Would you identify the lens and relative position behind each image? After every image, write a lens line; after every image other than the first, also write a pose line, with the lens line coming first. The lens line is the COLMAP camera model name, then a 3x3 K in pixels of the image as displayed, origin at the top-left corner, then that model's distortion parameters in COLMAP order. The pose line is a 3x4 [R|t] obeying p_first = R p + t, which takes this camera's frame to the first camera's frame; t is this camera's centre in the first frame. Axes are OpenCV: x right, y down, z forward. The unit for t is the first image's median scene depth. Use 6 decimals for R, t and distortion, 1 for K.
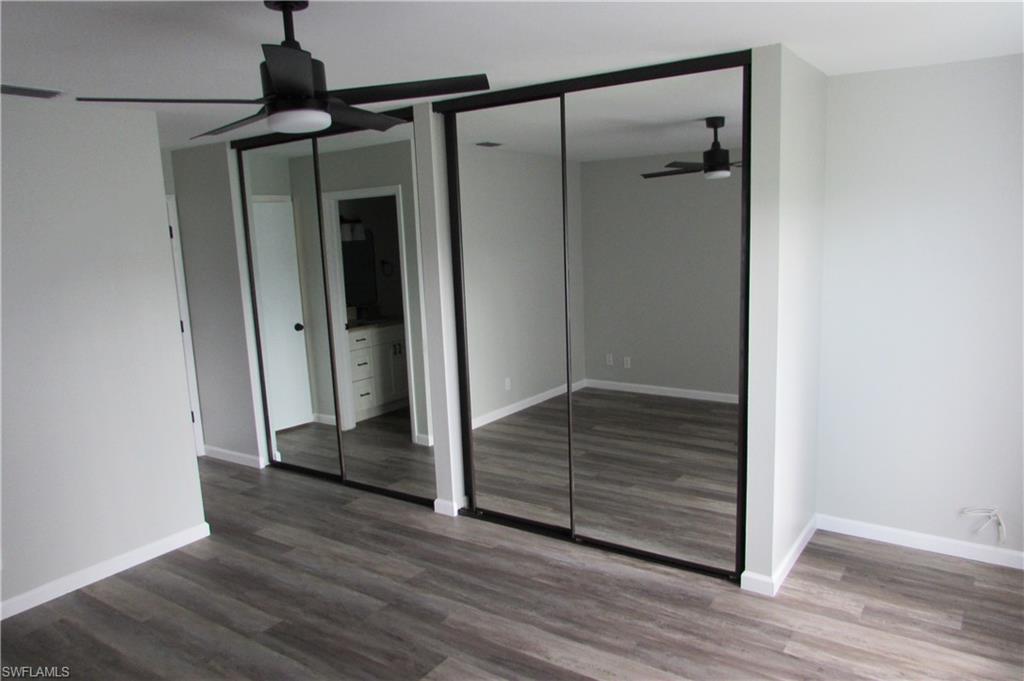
lens RADIAL K [[723.2, 0, 515.0], [0, 723.2, 342.2], [0, 0, 1]] dist [-0.036019, 0.011050]
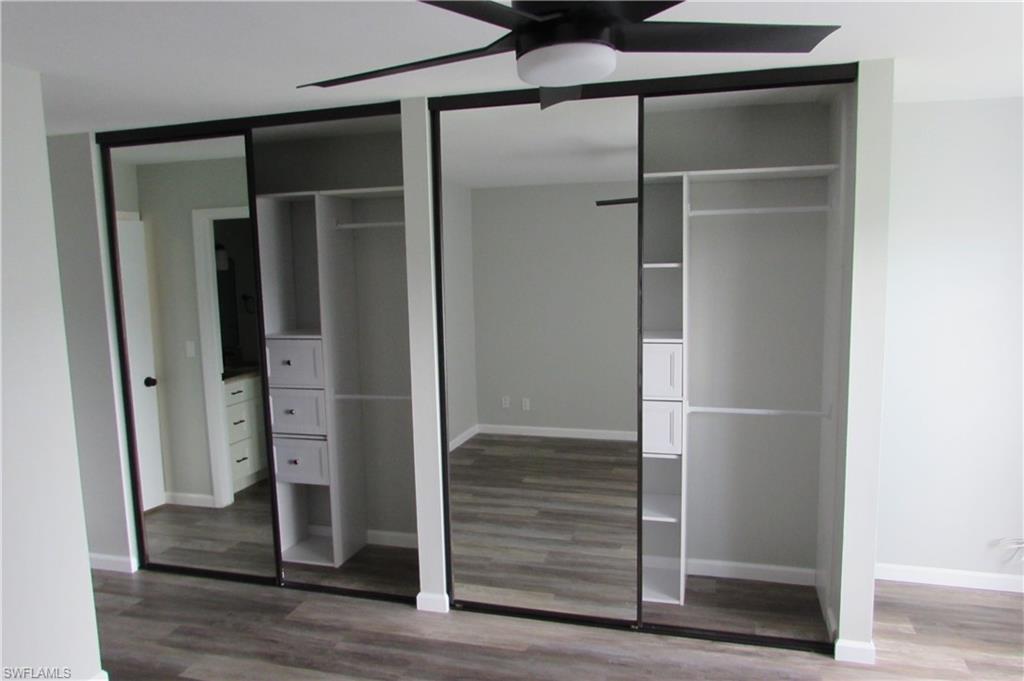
lens RADIAL K [[723.2, 0, 511.2], [0, 723.2, 340.1], [0, 0, 1]] dist [-0.036019, 0.011050]
pose [[0.948177, -0.018615, 0.317196, -0.245116], [0.035007, 0.998325, -0.046057, -0.019172], [-0.315808, 0.054775, 0.947241, 0.190779]]
